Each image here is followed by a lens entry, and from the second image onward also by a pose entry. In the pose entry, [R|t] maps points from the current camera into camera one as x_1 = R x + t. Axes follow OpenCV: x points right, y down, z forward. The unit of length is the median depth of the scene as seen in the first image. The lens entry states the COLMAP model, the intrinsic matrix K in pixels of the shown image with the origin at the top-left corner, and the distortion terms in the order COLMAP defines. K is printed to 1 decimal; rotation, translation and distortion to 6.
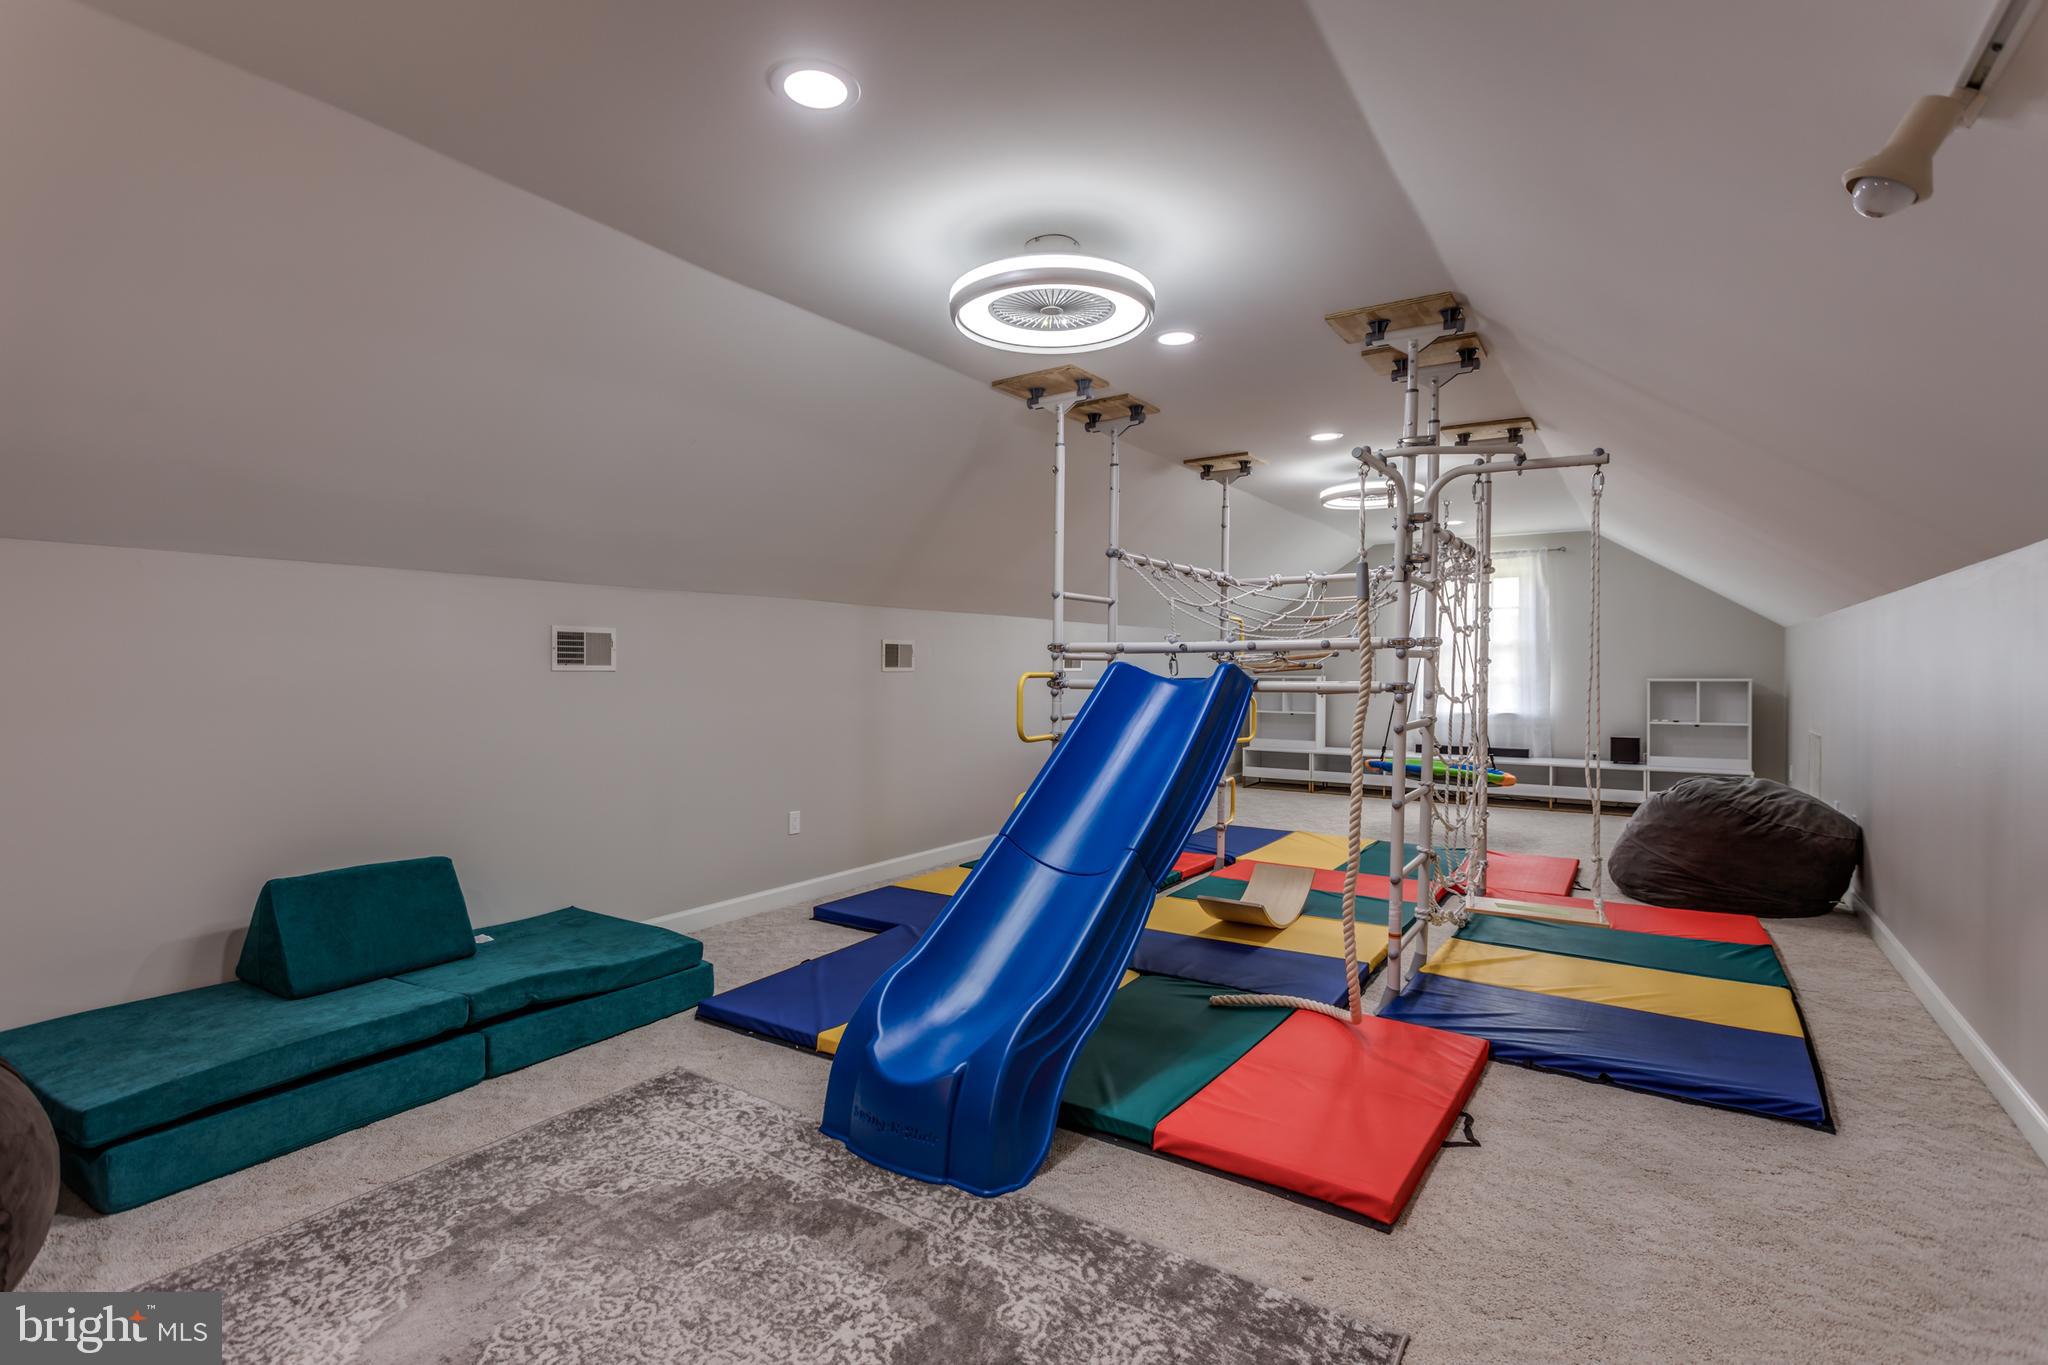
lens RADIAL K [[952.0, 0, 1014.3], [0, 952.0, 695.5], [0, 0, 1]] dist [0.005002, -0.000457]
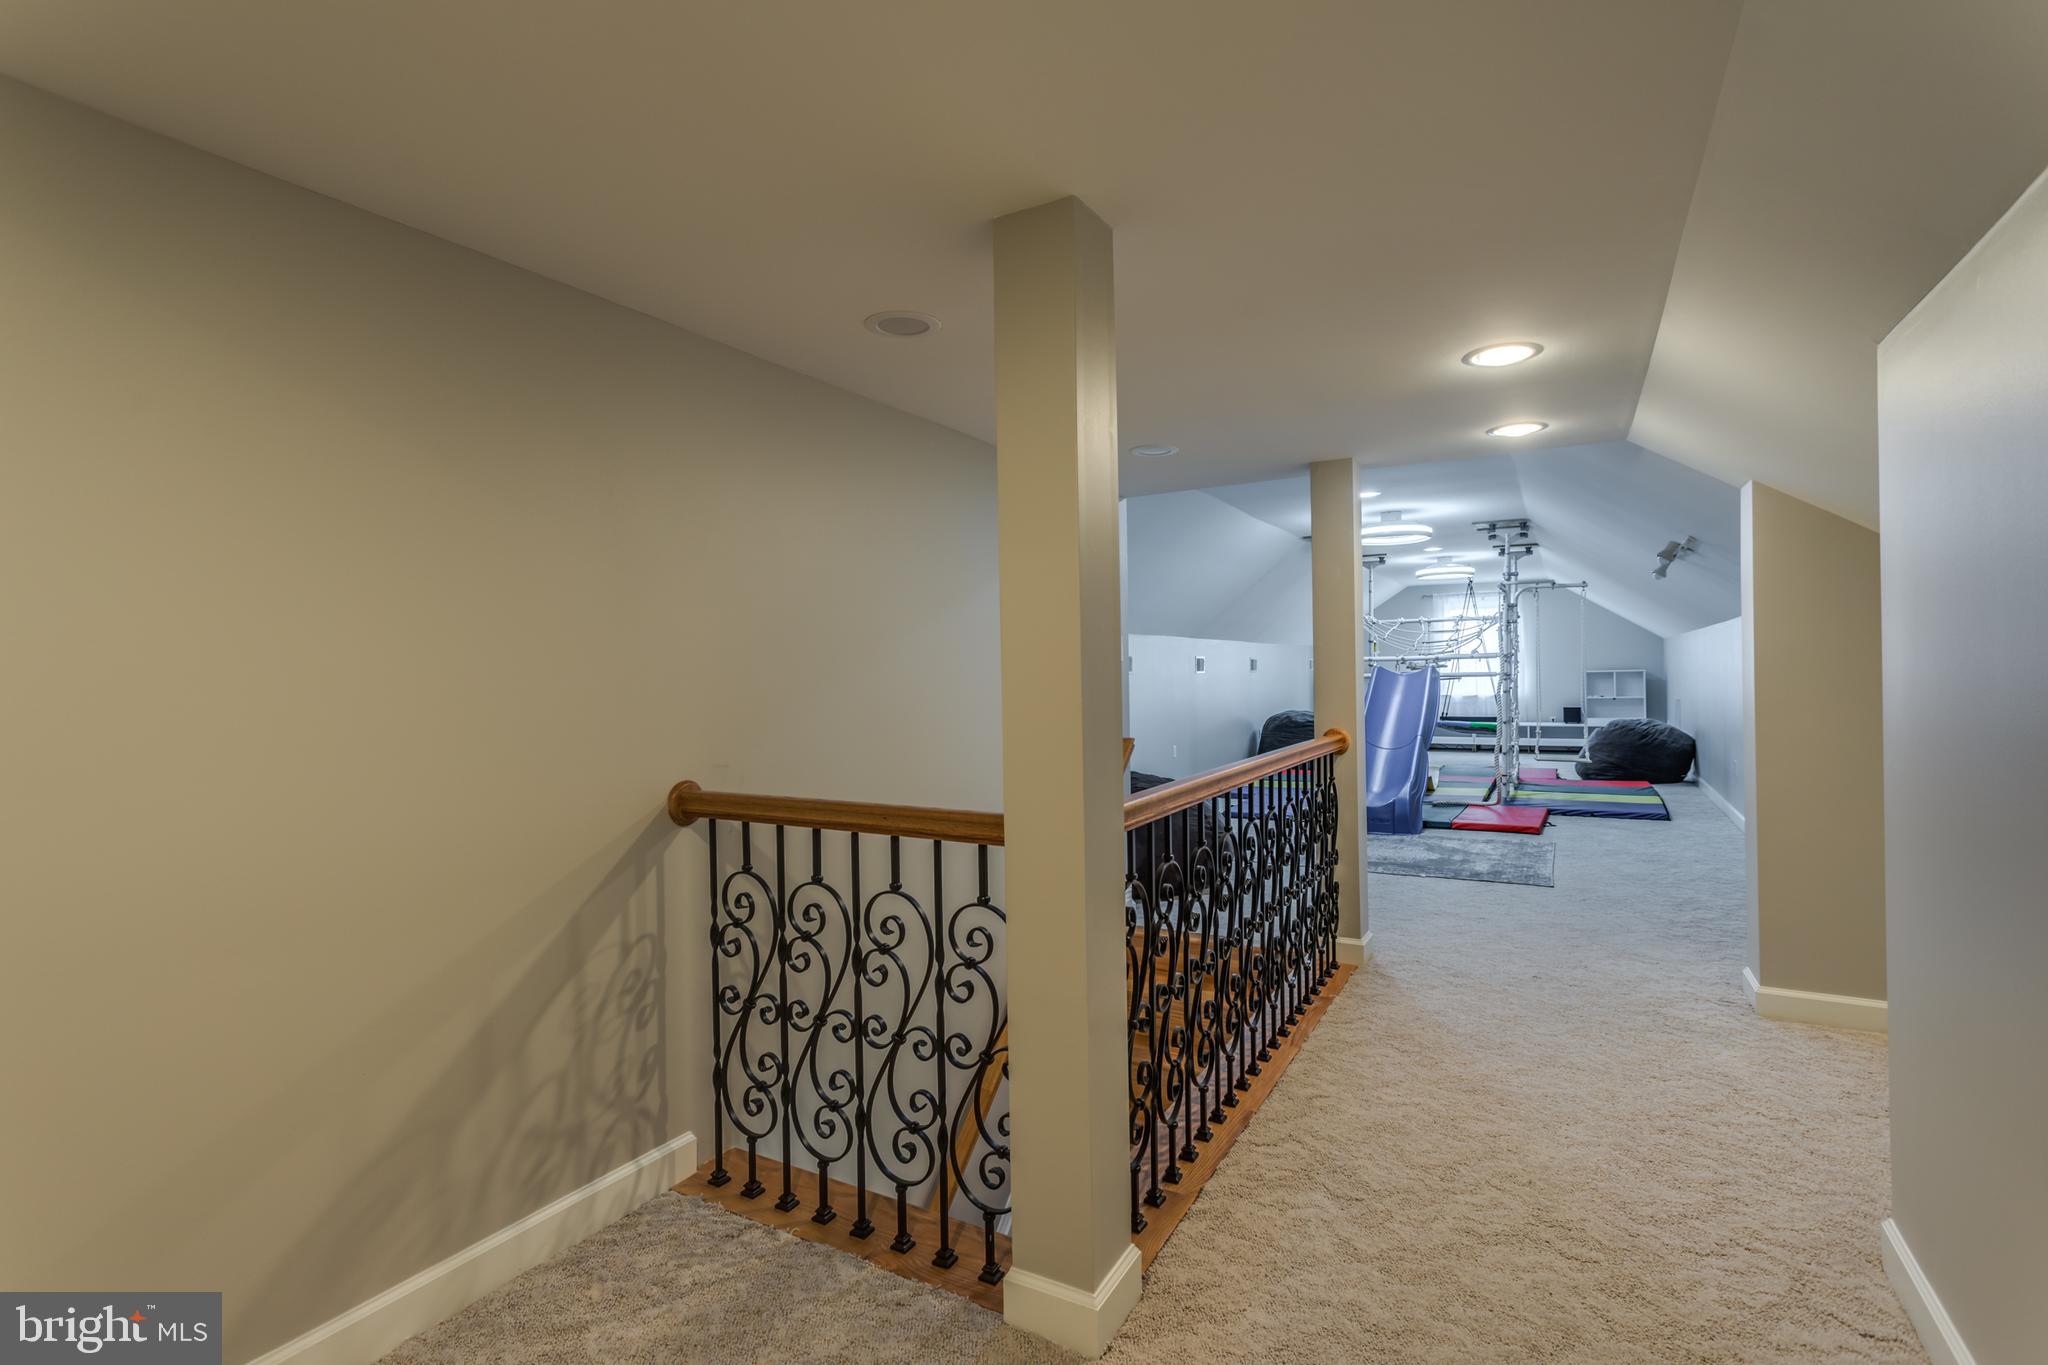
lens RADIAL K [[952.0, 0, 1014.3], [0, 952.0, 695.5], [0, 0, 1]] dist [0.005002, -0.000457]
pose [[0.997524, -0.020064, 0.067400, -0.617440], [0.020425, 0.999780, -0.004672, 0.019044], [-0.067291, 0.006037, 0.997715, -0.824938]]
